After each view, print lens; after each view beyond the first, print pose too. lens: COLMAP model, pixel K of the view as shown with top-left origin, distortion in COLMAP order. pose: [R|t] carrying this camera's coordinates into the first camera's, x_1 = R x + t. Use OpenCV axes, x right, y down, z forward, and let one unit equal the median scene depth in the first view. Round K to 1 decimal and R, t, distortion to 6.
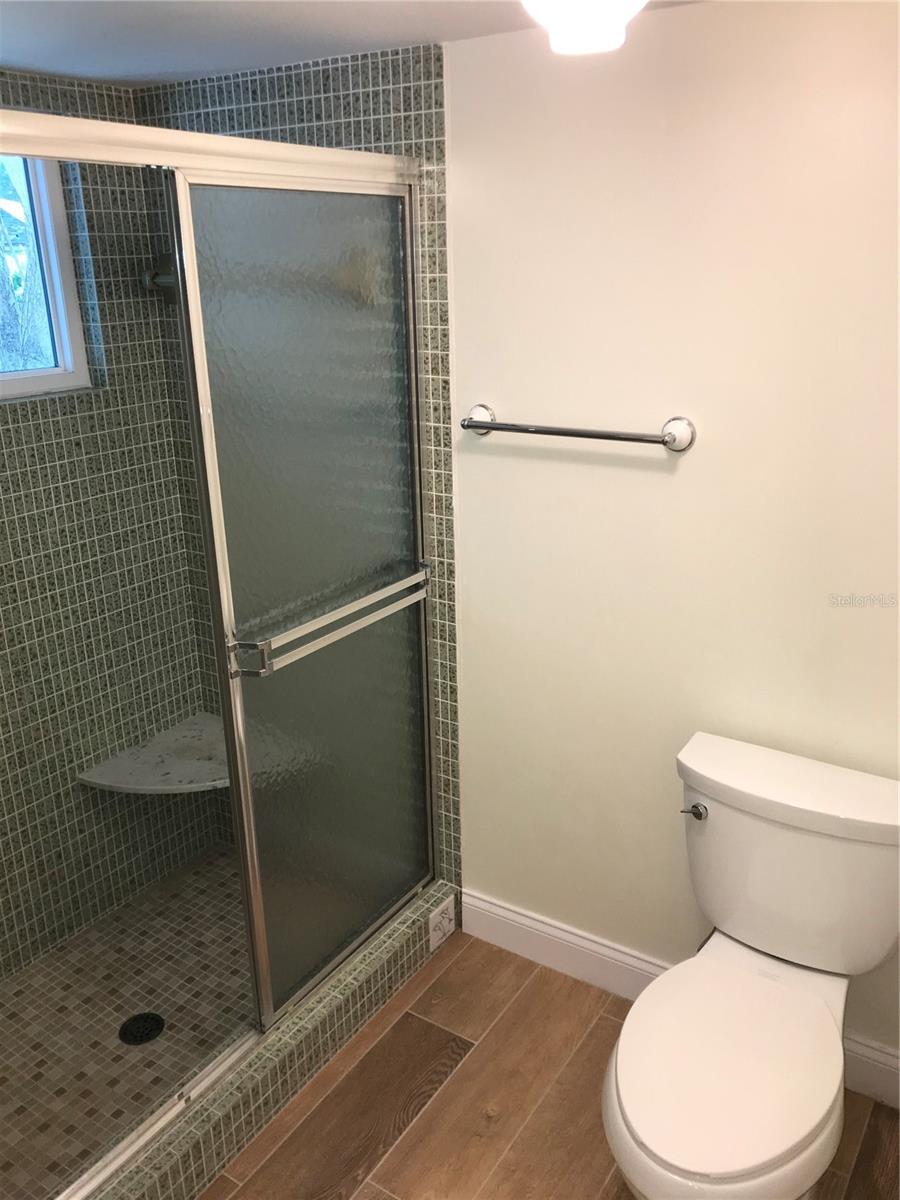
lens RADIAL K [[987.8, 0, 448.5], [0, 987.8, 592.5], [0, 0, 1]] dist [0.049067, -0.043768]
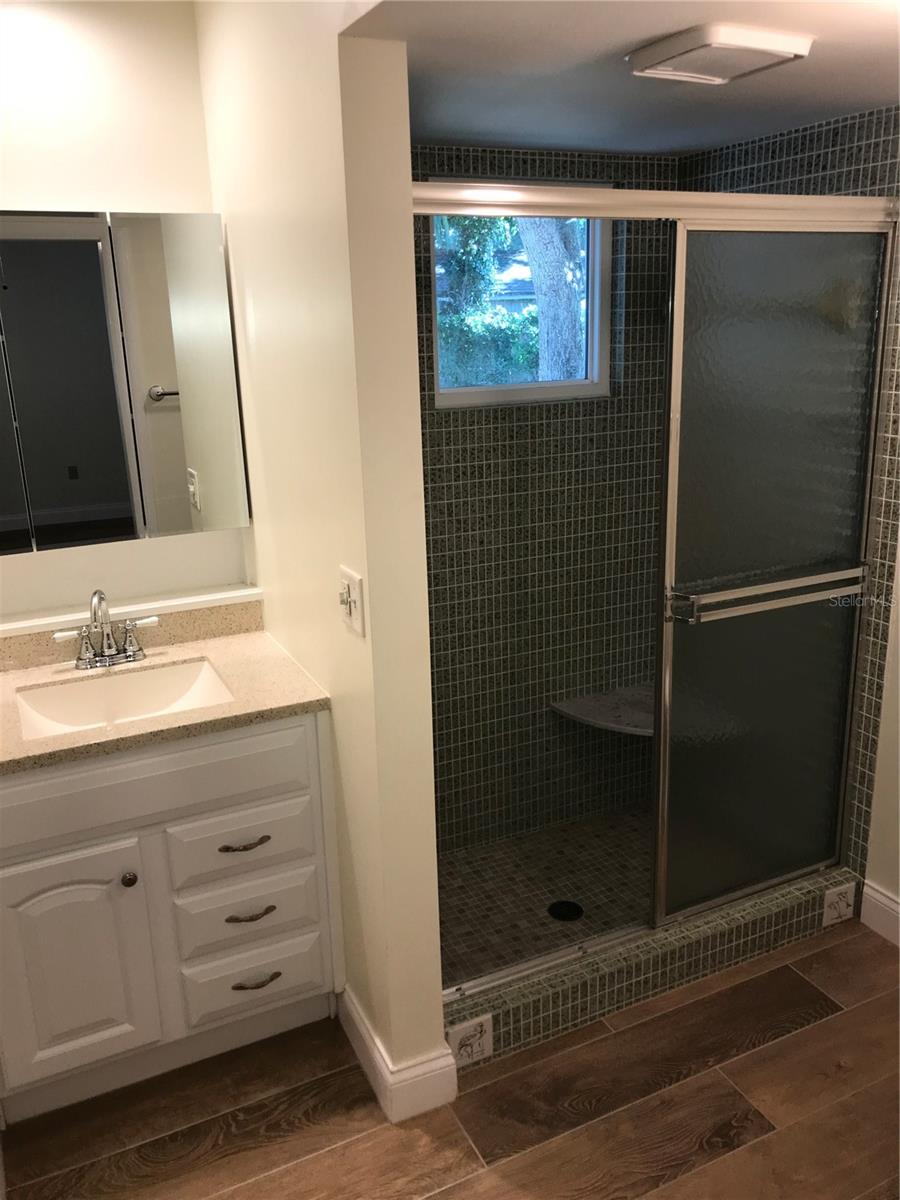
lens RADIAL K [[977.0, 0, 450.0], [0, 977.0, 600.0], [0, 0, 1]] dist [0.013994, 0.002460]
pose [[0.860805, 0.141536, -0.488858, 0.111089], [-0.155949, 0.987700, 0.011360, 0.067419], [0.484452, 0.066459, 0.872290, -0.157683]]
